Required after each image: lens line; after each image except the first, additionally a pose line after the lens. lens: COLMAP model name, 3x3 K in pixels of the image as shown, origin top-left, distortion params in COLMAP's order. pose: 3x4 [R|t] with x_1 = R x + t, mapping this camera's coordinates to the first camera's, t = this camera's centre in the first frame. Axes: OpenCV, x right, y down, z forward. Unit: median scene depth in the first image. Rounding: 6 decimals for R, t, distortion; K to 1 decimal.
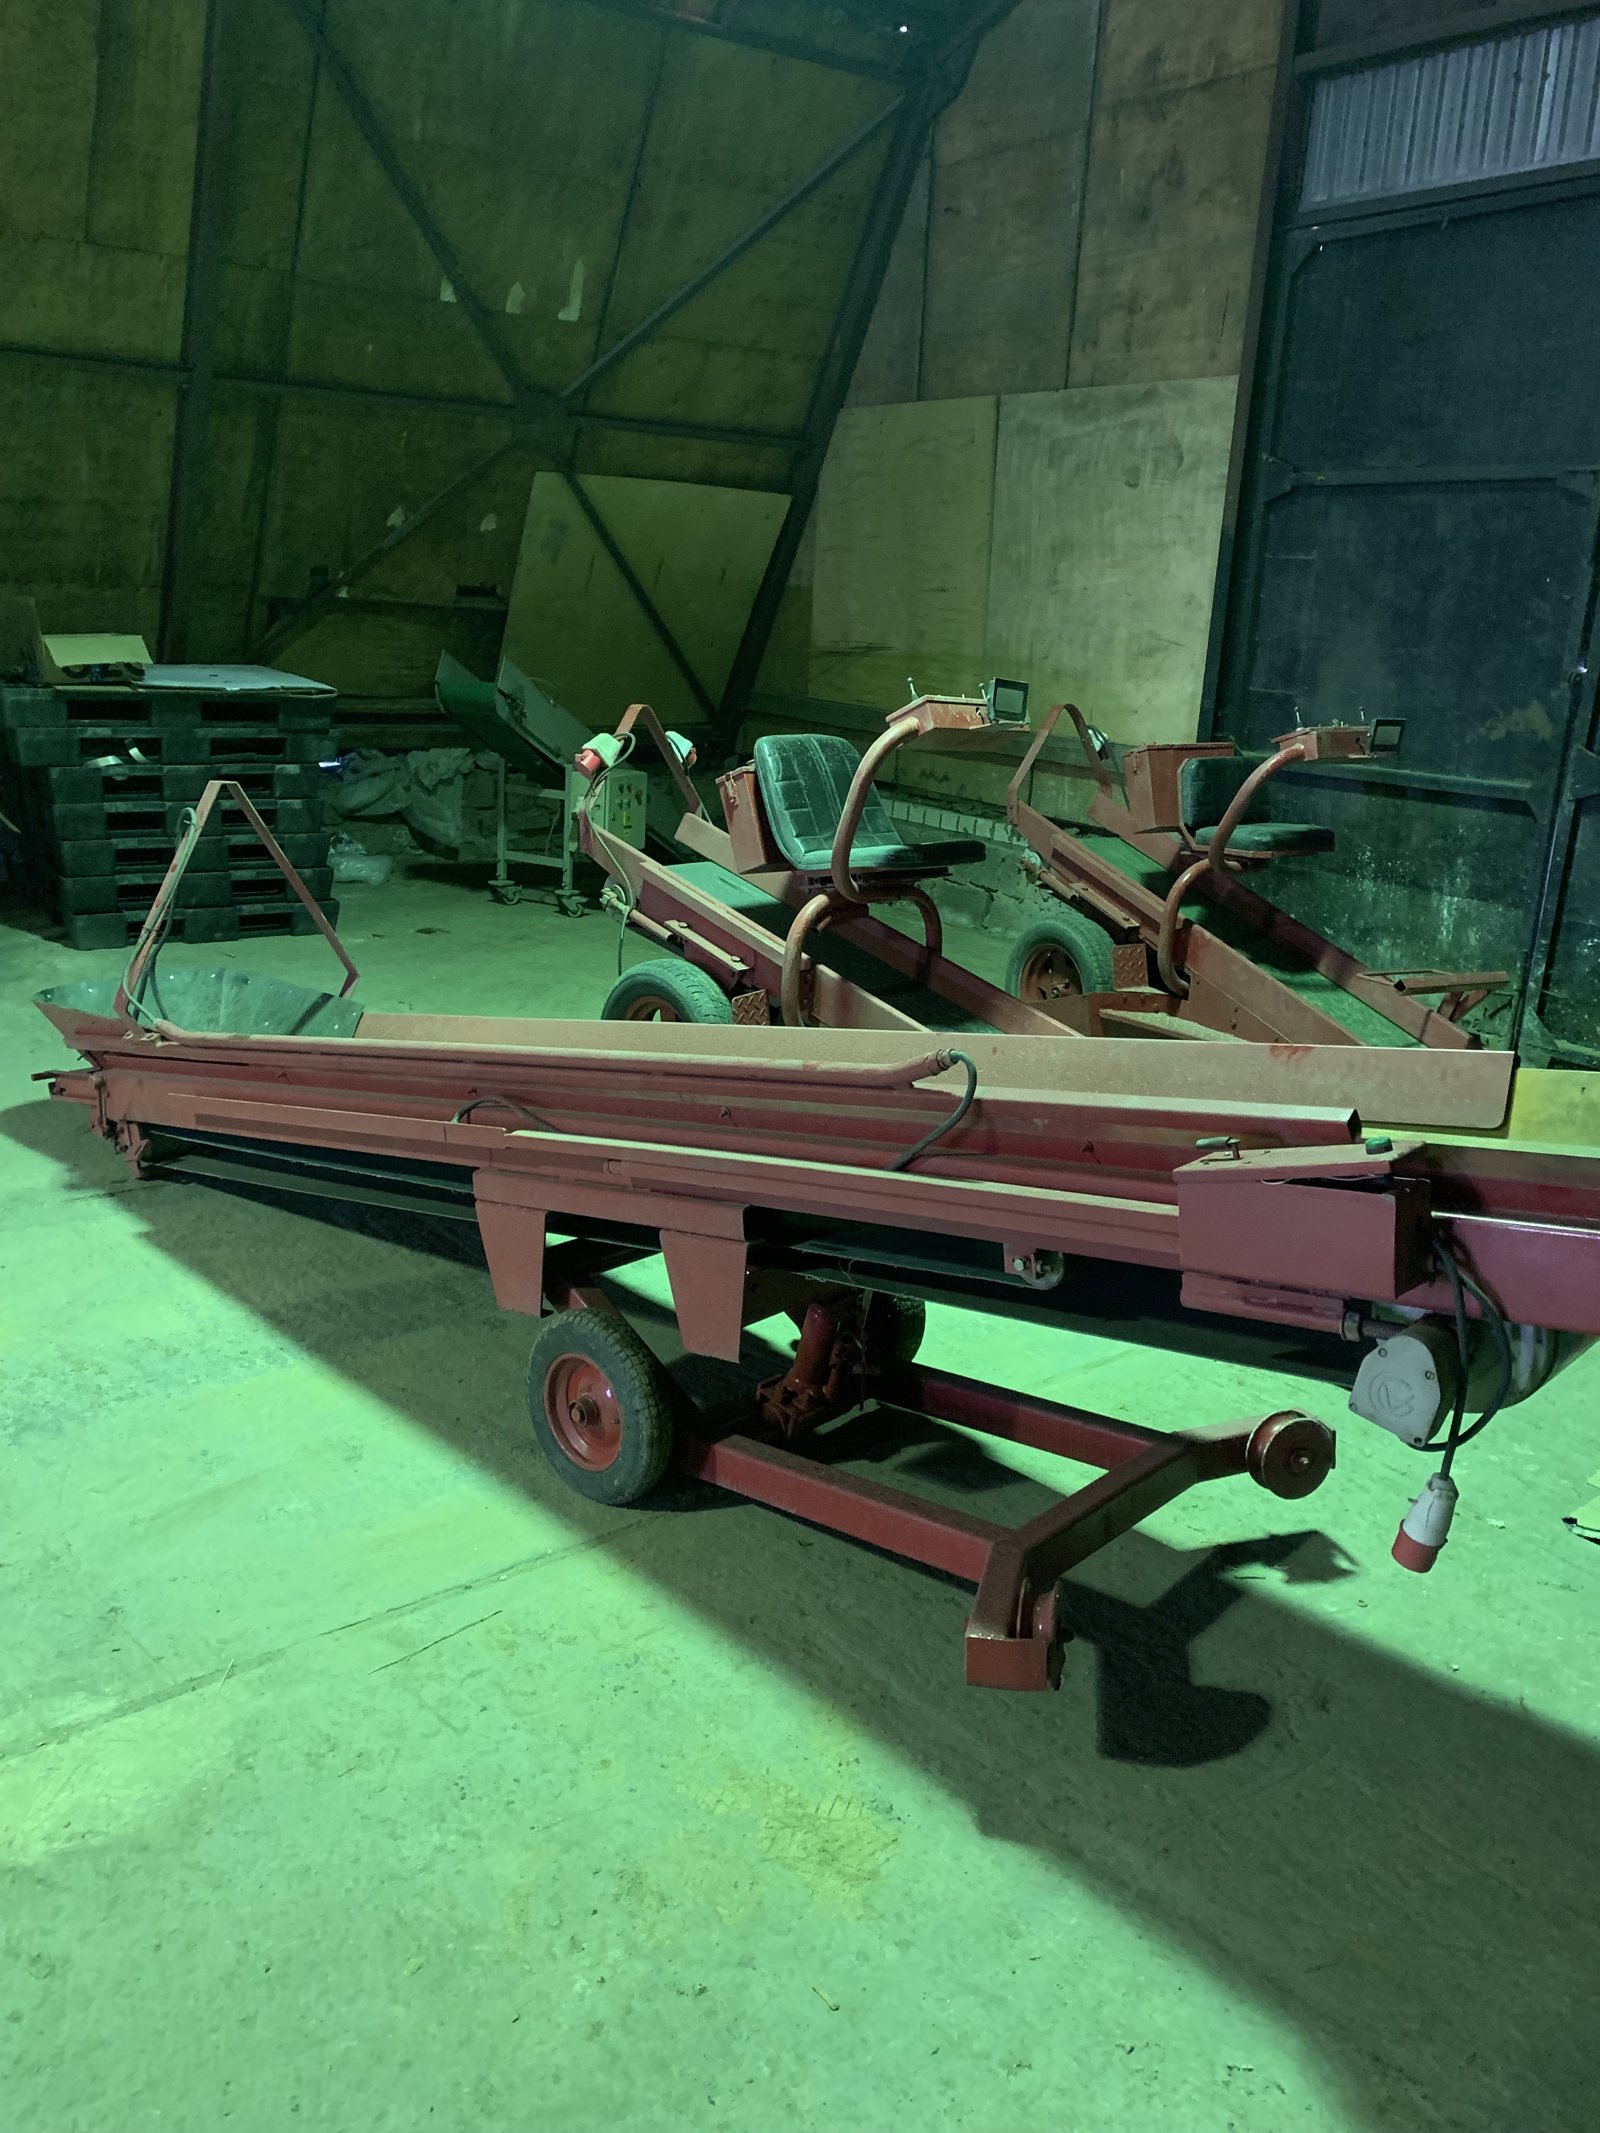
lens RADIAL K [[1662.1, 0, 800.0], [0, 1662.1, 1066.5], [0, 0, 1]] dist [-0.014592, -0.001408]
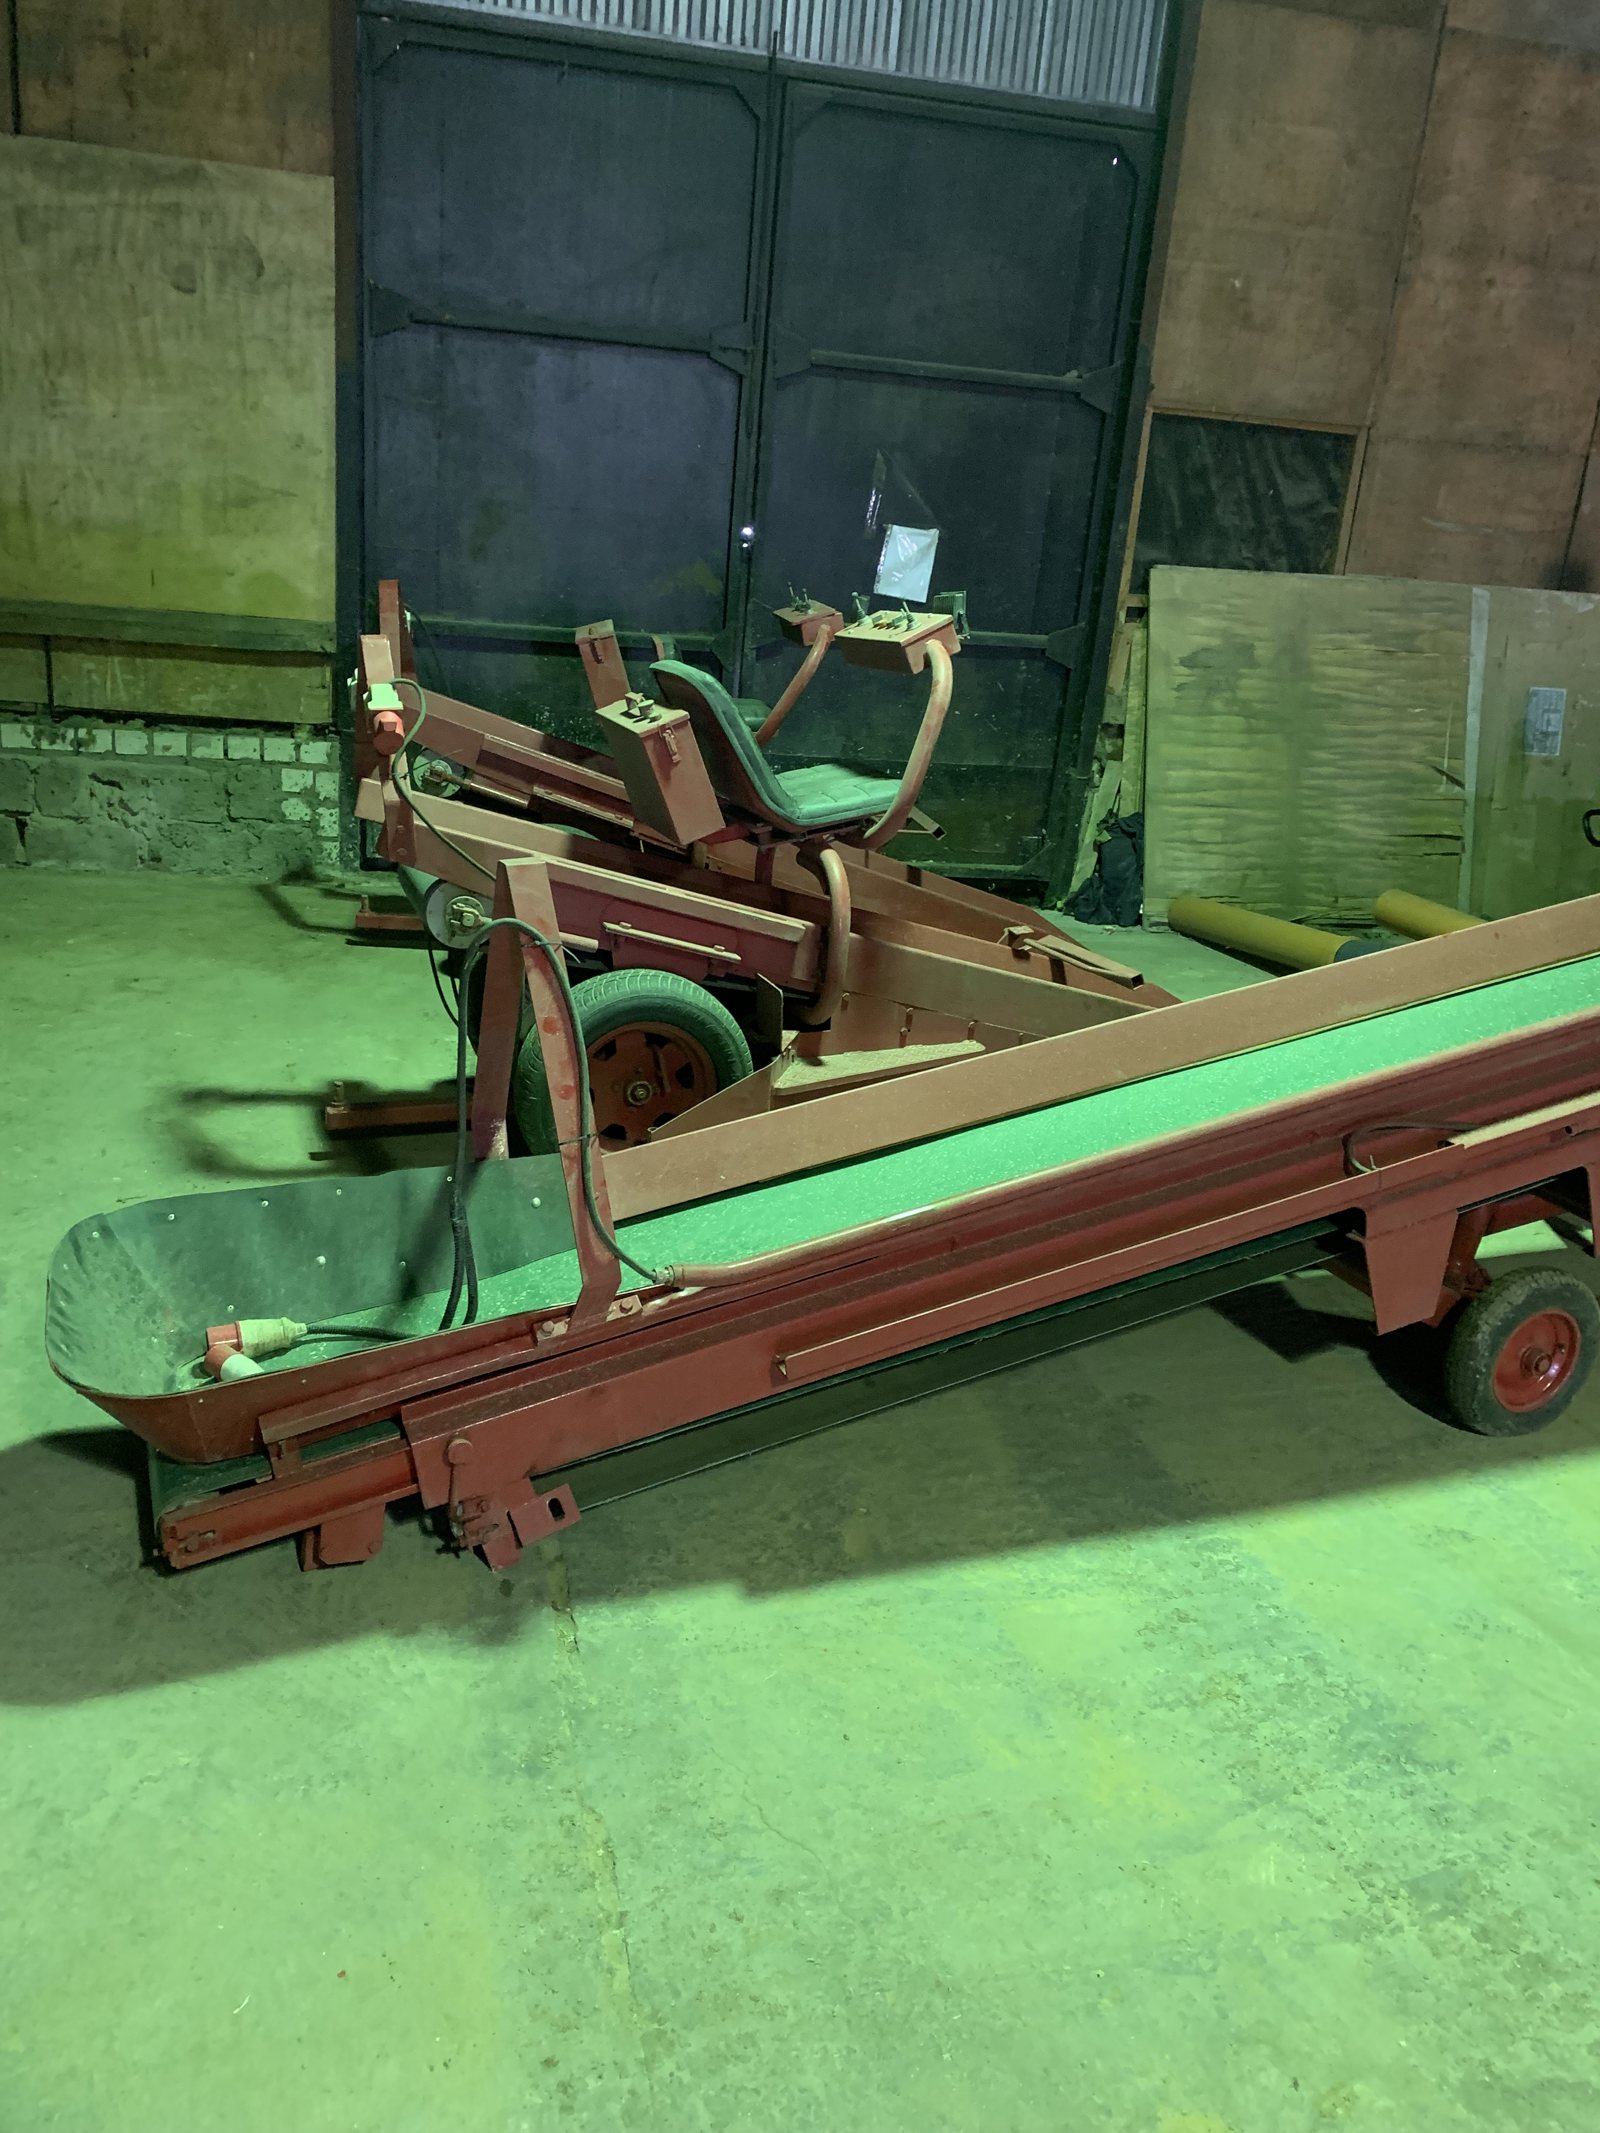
lens RADIAL K [[1612.8, 0, 803.4], [0, 1612.8, 1095.0], [0, 0, 1]] dist [-0.001210, -0.007933]
pose [[0.400699, -0.326972, 0.855879, -0.492728], [0.182047, 0.943940, 0.275384, -0.141604], [-0.897941, 0.045464, 0.437760, 0.404796]]
